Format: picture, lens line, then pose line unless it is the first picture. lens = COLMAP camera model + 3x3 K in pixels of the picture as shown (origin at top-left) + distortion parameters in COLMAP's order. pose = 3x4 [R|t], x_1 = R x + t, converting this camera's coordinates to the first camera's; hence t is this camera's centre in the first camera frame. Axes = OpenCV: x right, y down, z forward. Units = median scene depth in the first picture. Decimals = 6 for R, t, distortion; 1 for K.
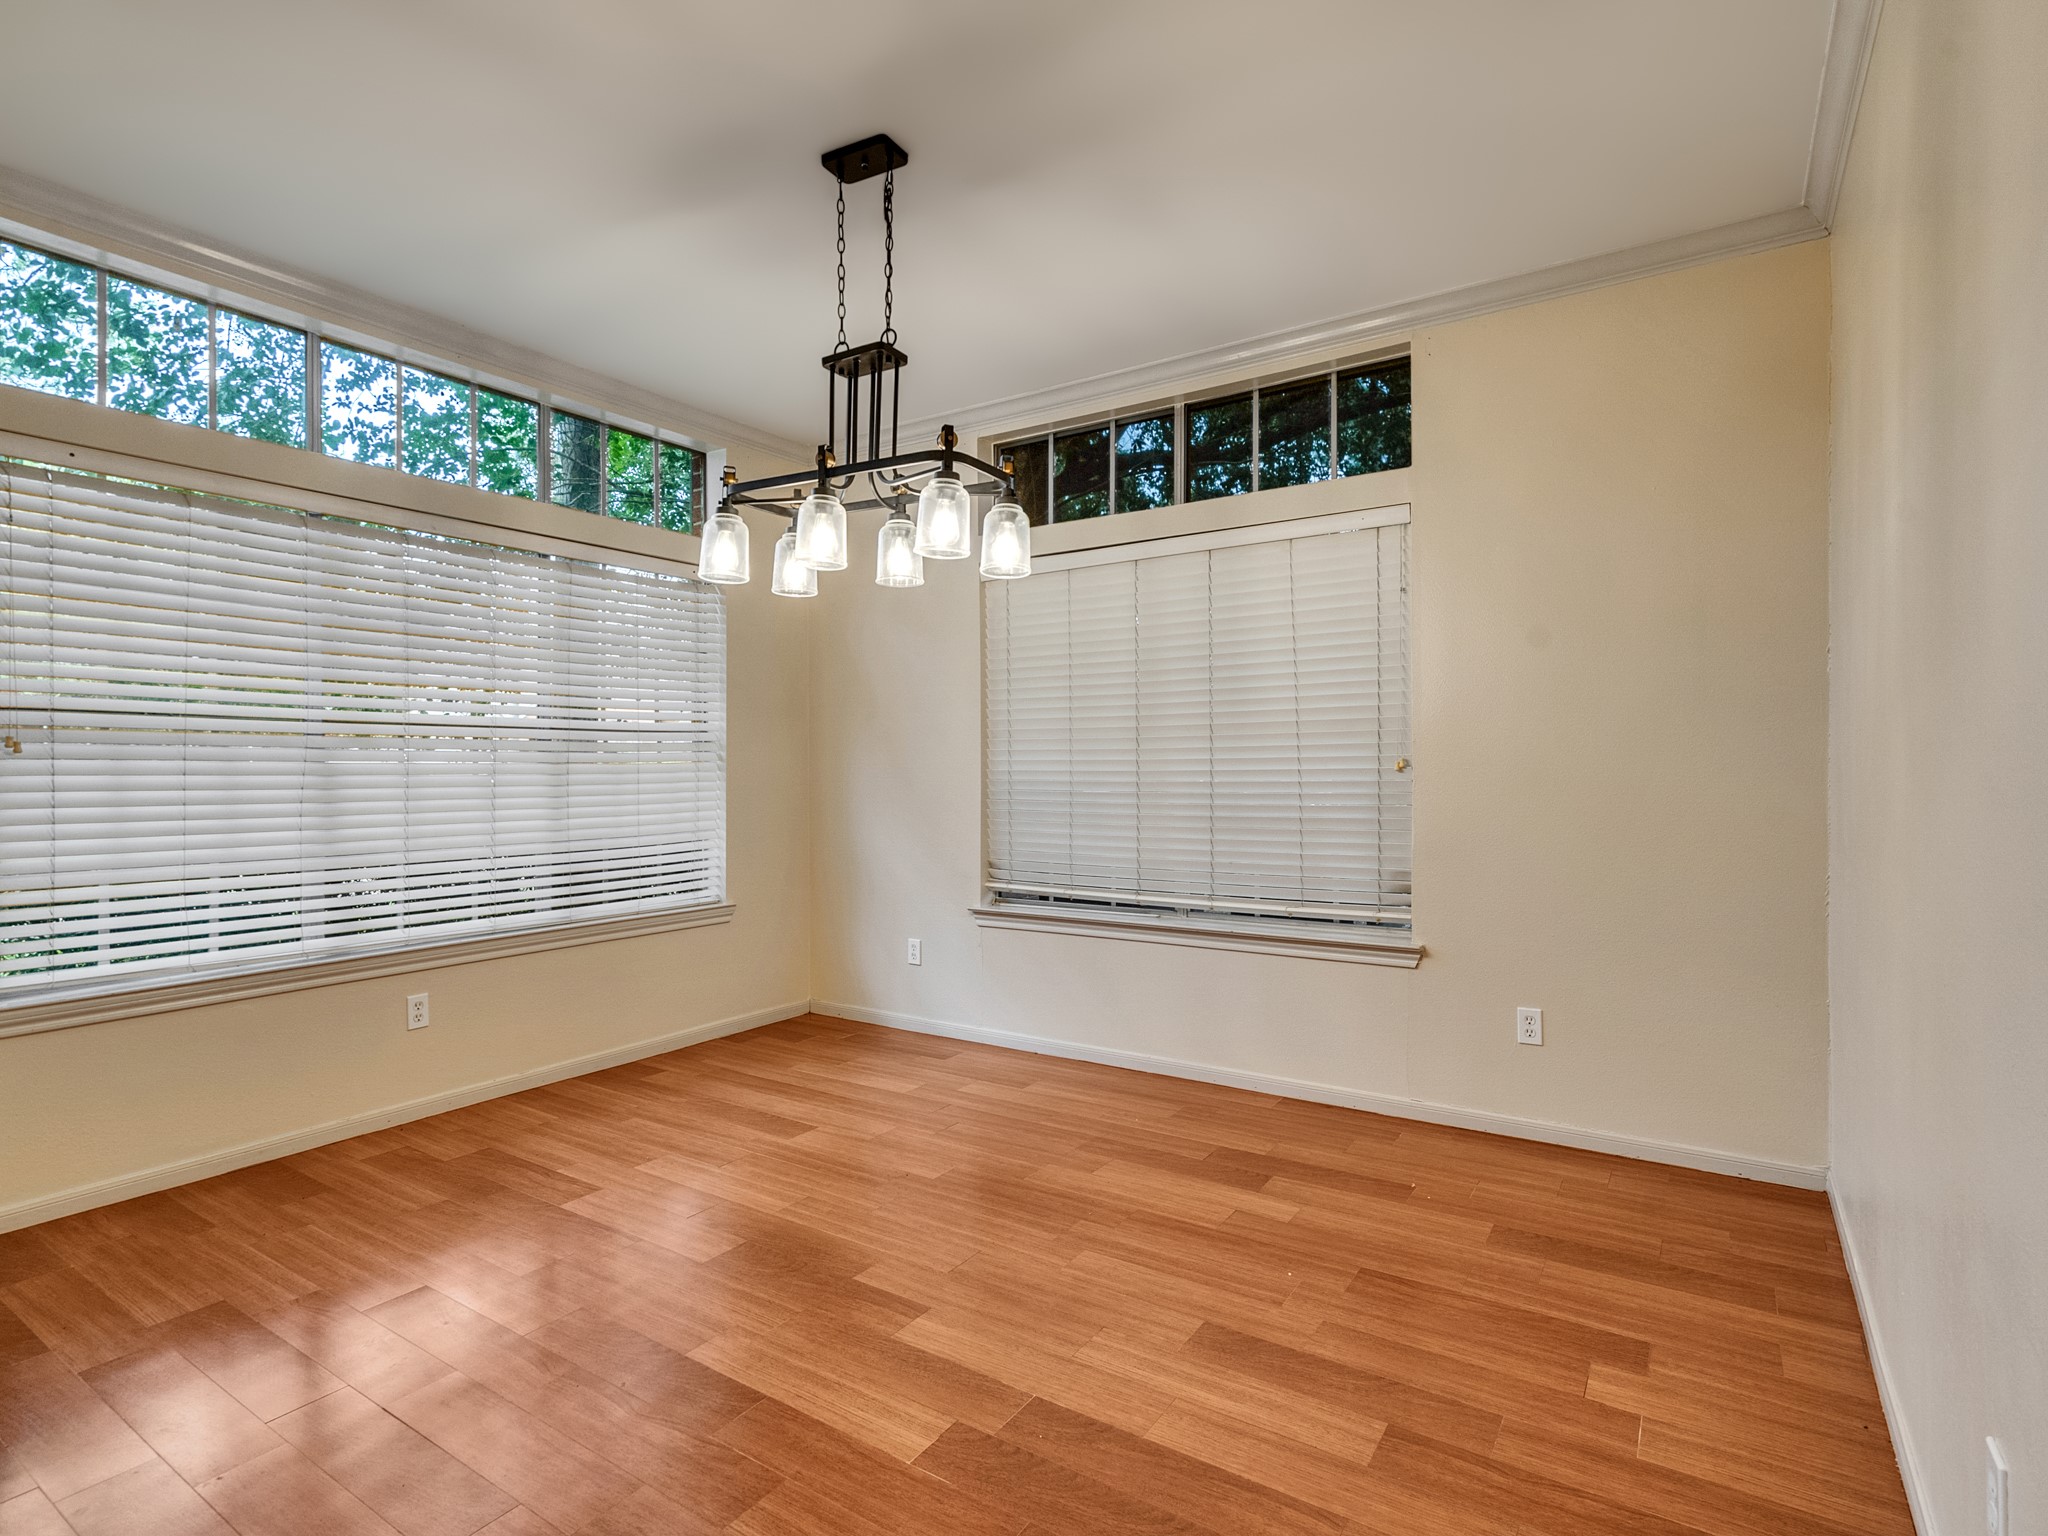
lens RADIAL K [[1046.6, 0, 1021.0], [0, 1046.6, 768.3], [0, 0, 1]] dist [-0.007742, 0.004762]
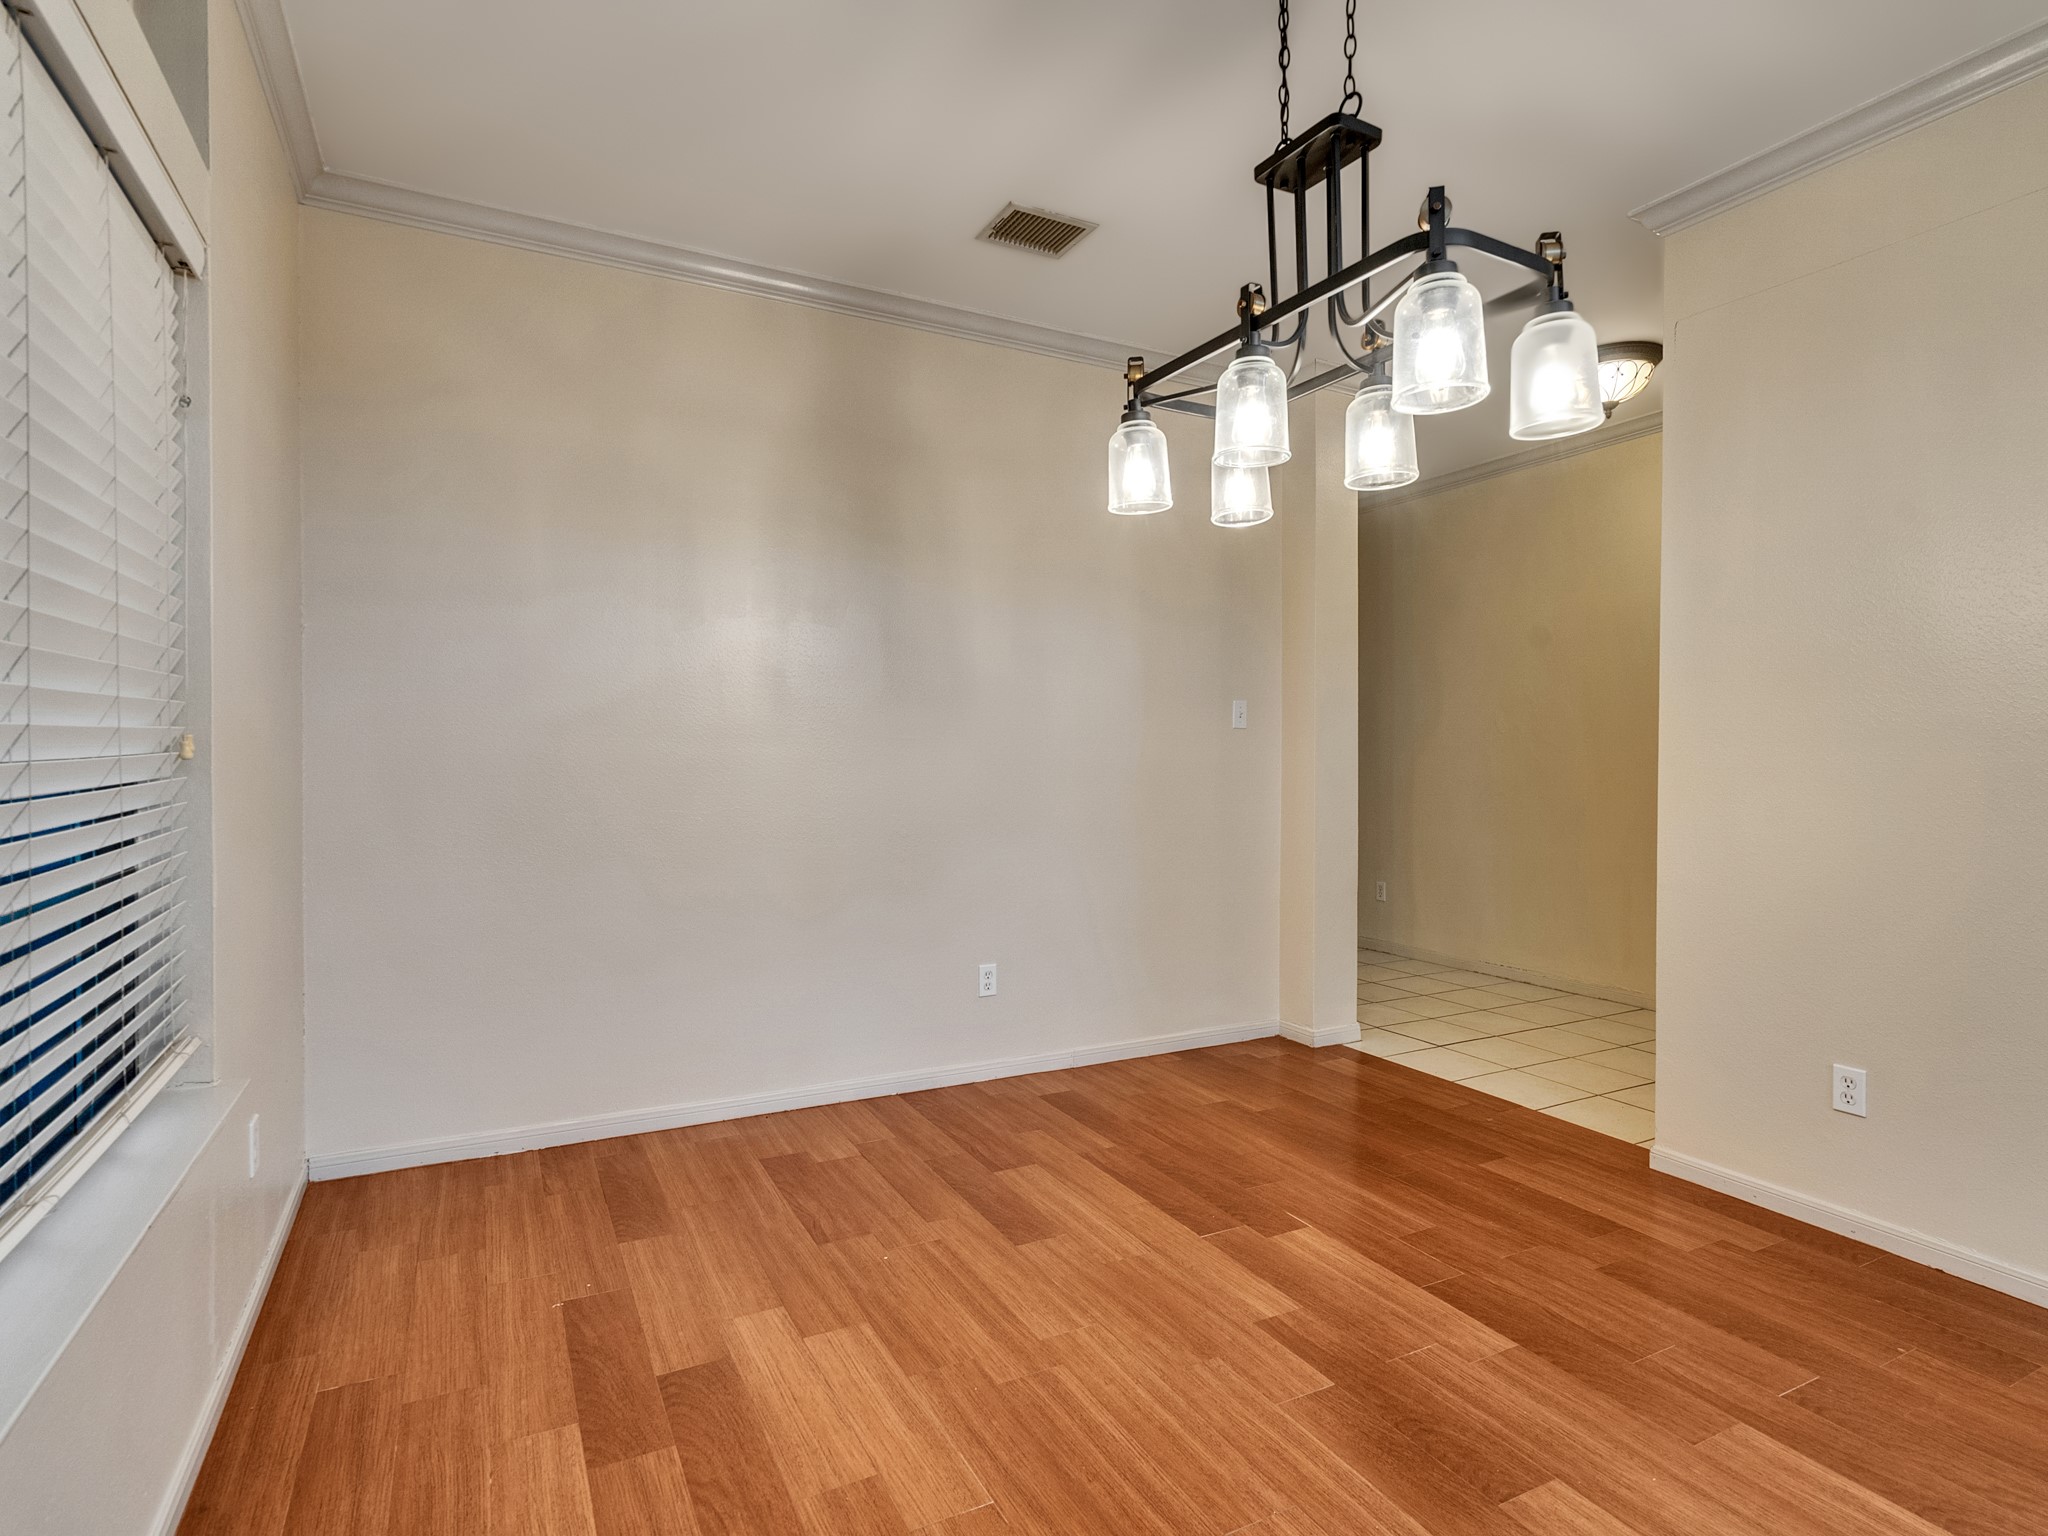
lens RADIAL K [[1046.6, 0, 1024.7], [0, 1046.6, 761.2], [0, 0, 1]] dist [-0.007742, 0.004762]
pose [[-0.876697, -0.004396, 0.481024, -0.378198], [-0.000145, 0.999961, 0.008875, 0.003661], [-0.481044, 0.007711, -0.876663, 2.041343]]
